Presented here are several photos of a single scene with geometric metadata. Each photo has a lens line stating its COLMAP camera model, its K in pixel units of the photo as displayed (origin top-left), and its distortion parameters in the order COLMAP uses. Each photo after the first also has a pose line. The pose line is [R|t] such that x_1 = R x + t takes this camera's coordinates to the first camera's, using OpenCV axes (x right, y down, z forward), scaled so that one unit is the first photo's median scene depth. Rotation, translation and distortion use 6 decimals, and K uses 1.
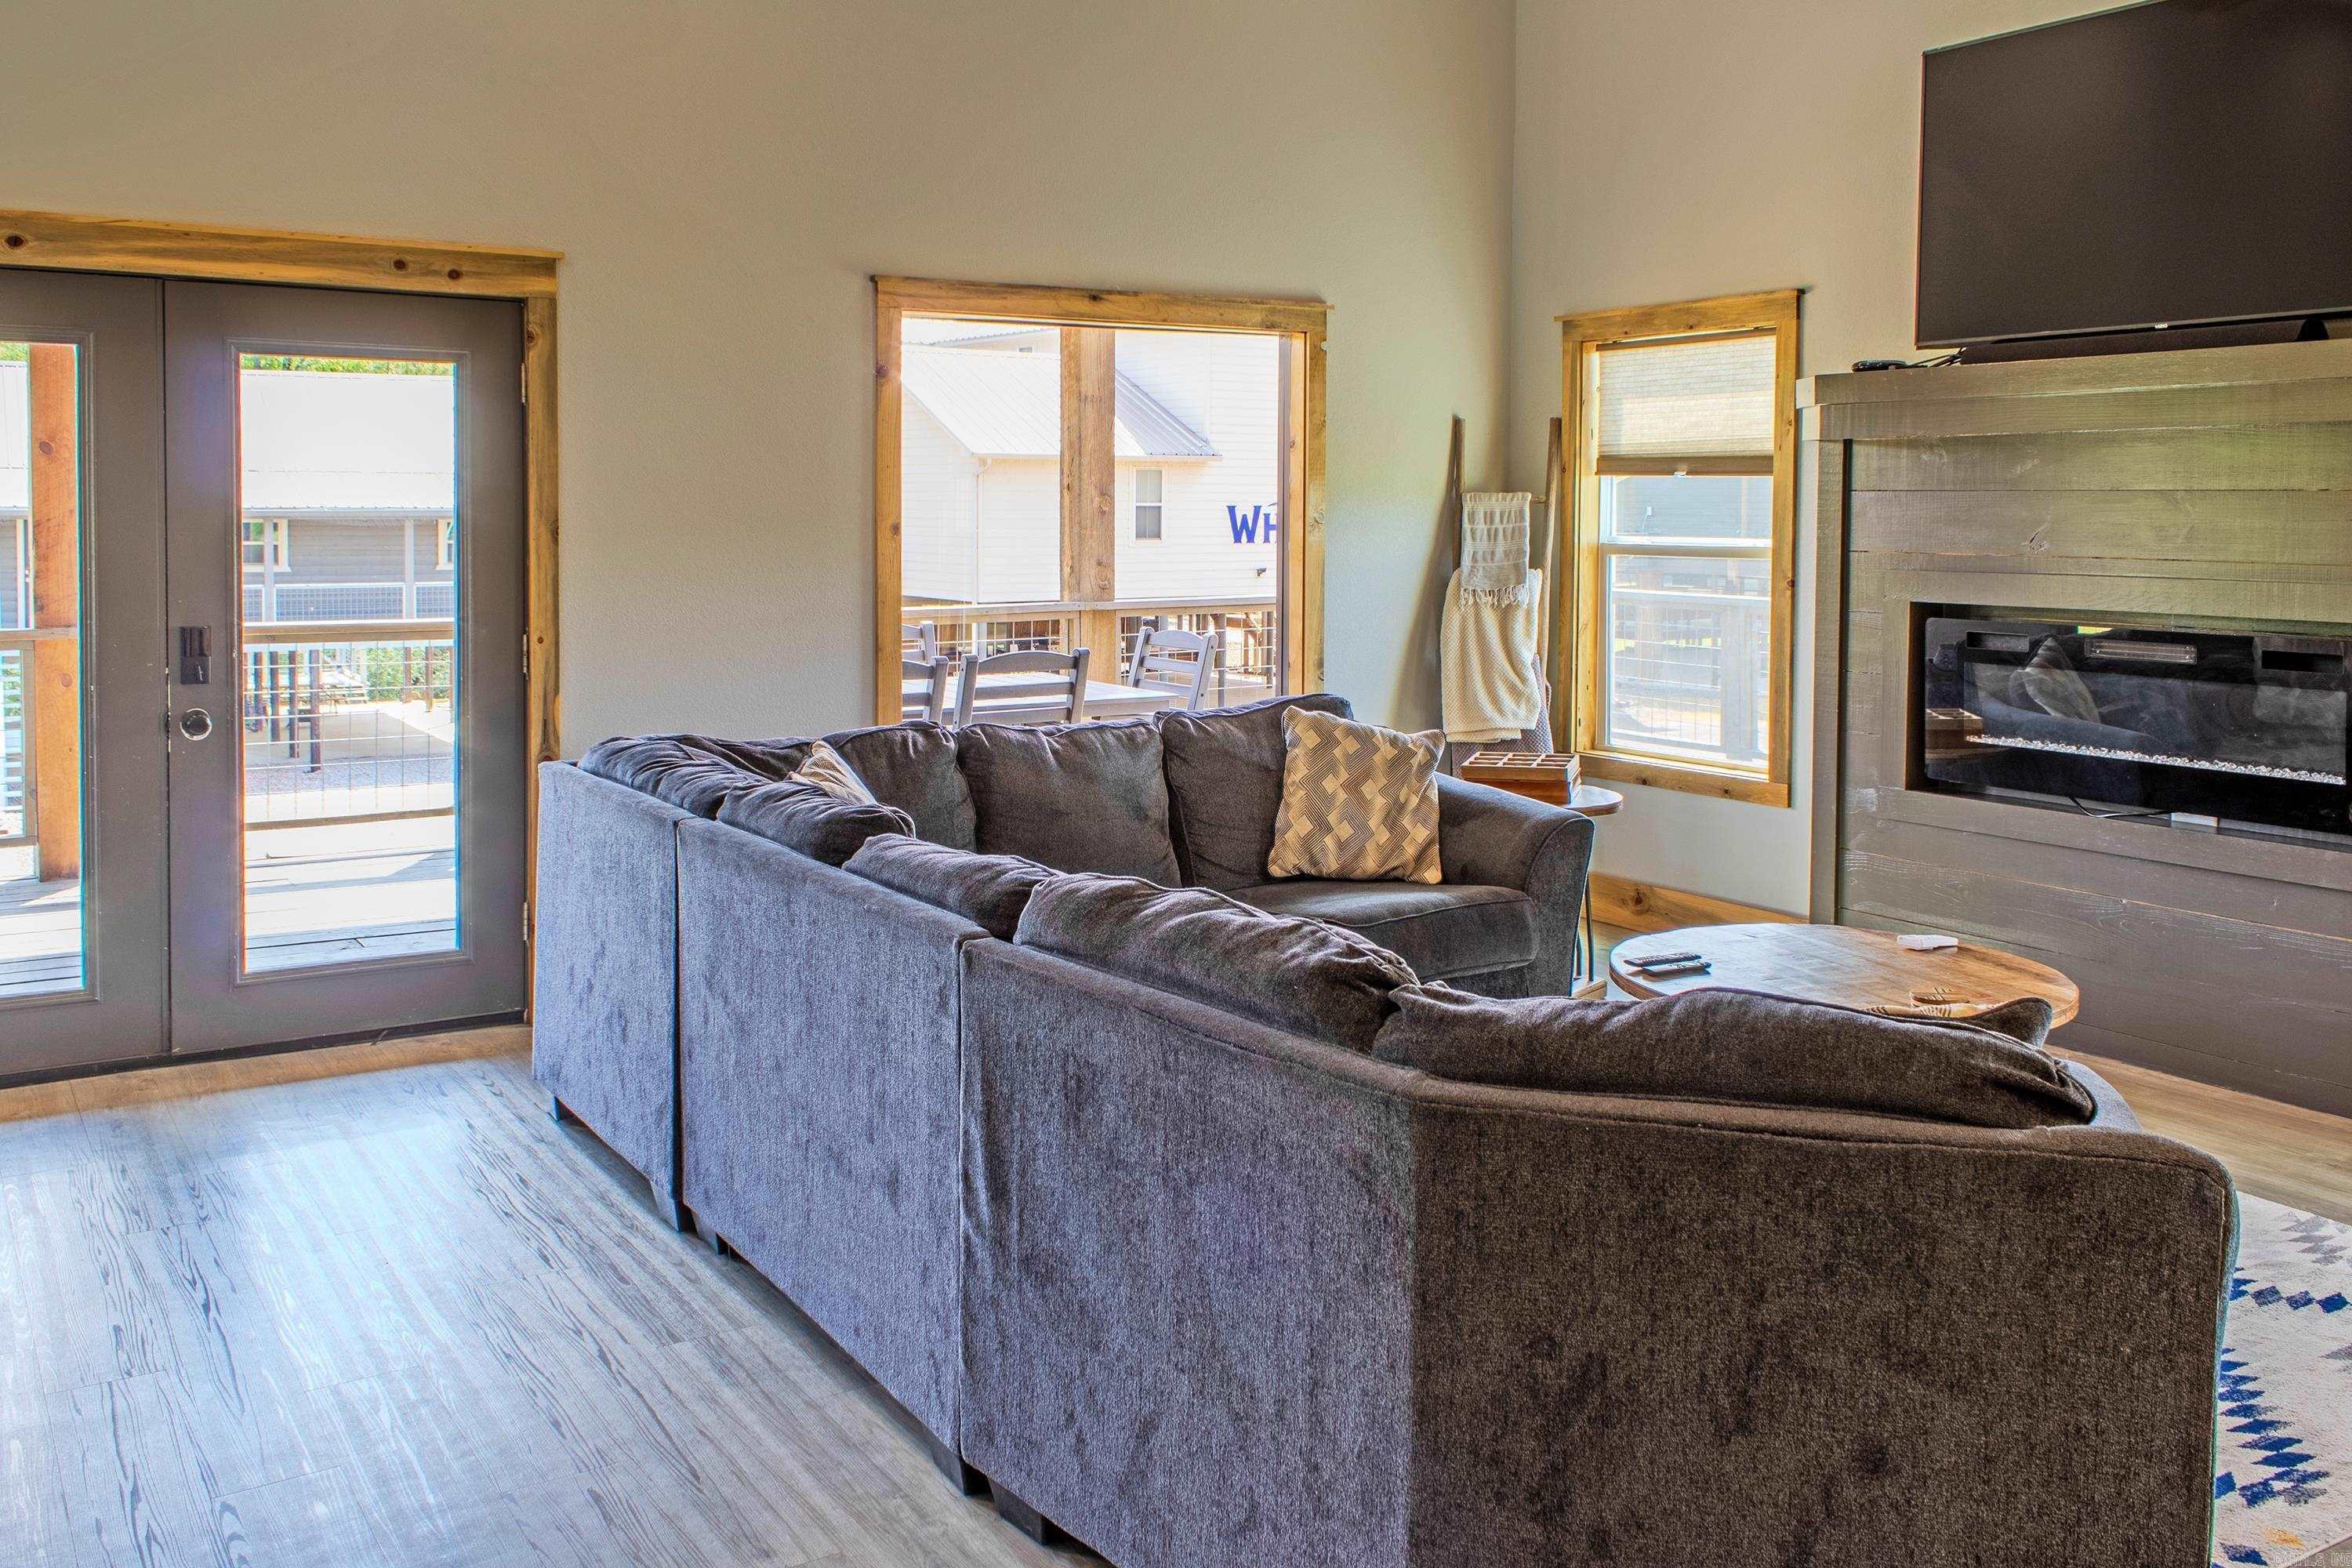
lens RADIAL K [[1999.7, 0, 1154.1], [0, 1999.7, 619.7], [0, 0, 1]] dist [-0.094979, 0.024372]
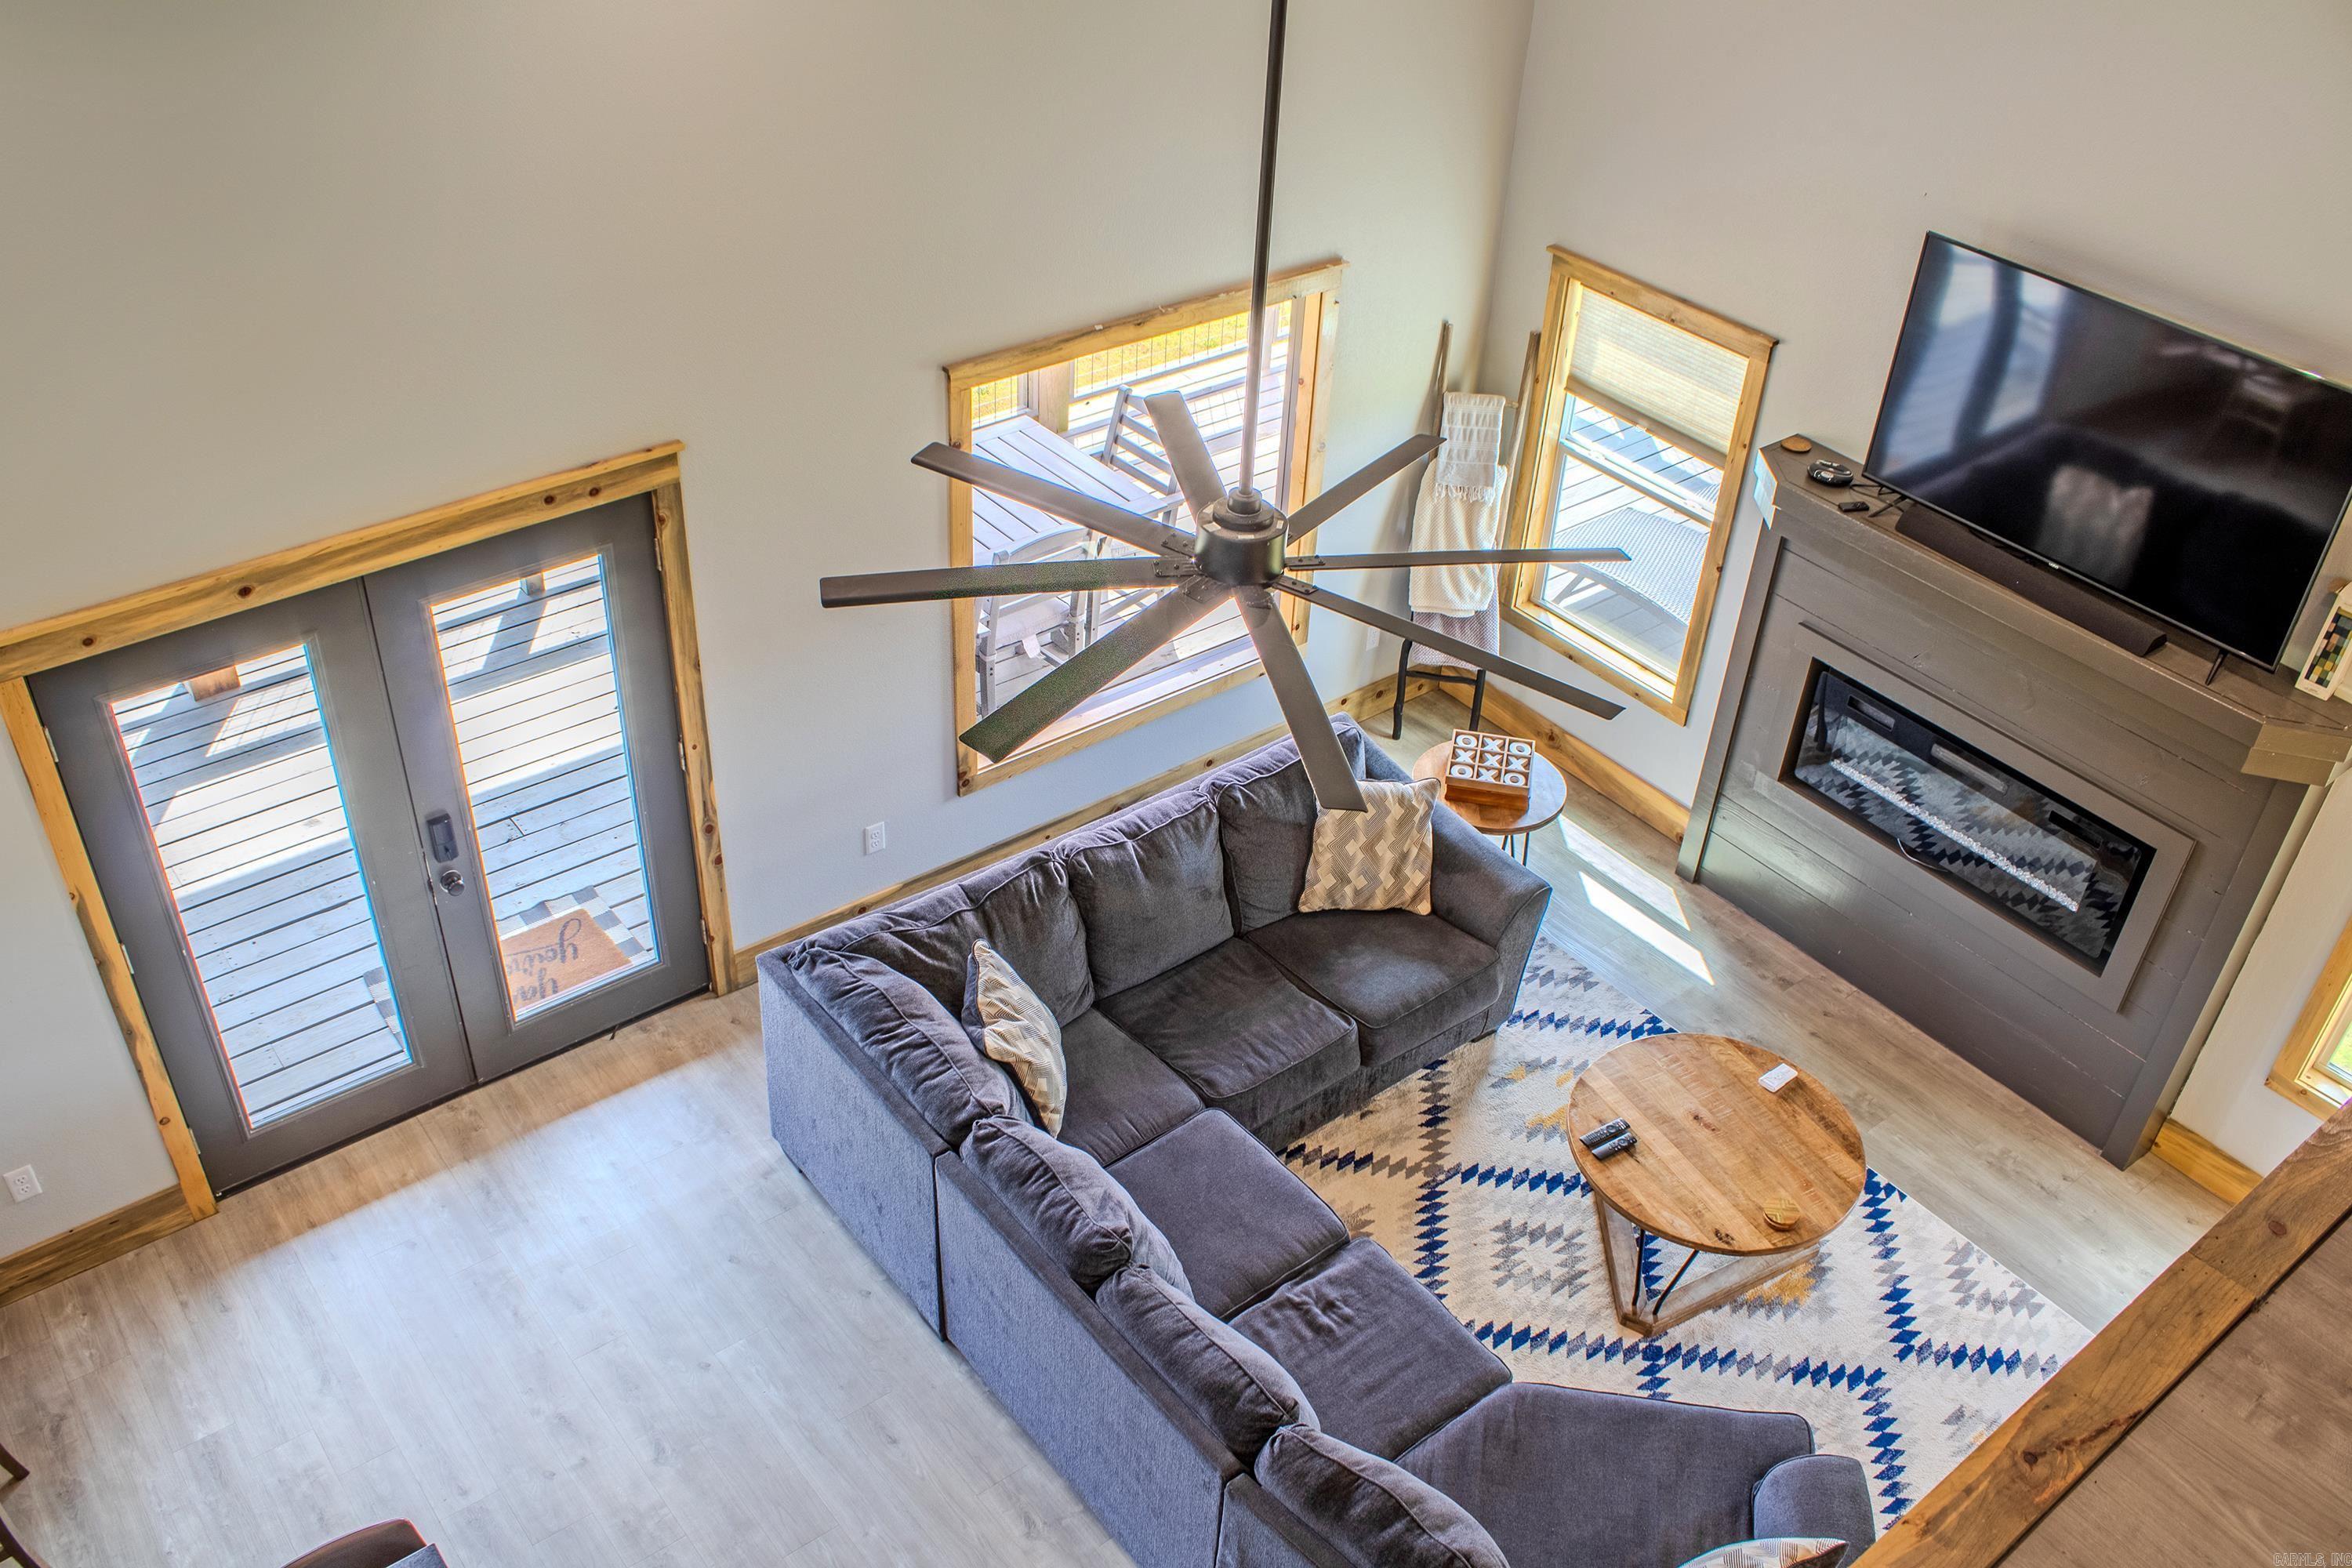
lens RADIAL K [[1999.7, 0, 1184.6], [0, 1999.7, 773.1], [0, 0, 1]] dist [-0.094979, 0.024372]
pose [[0.993615, -0.029681, 0.108846, -0.132196], [-0.033365, 0.844316, 0.534807, -0.544390], [-0.107774, -0.535024, 0.837935, -0.023004]]
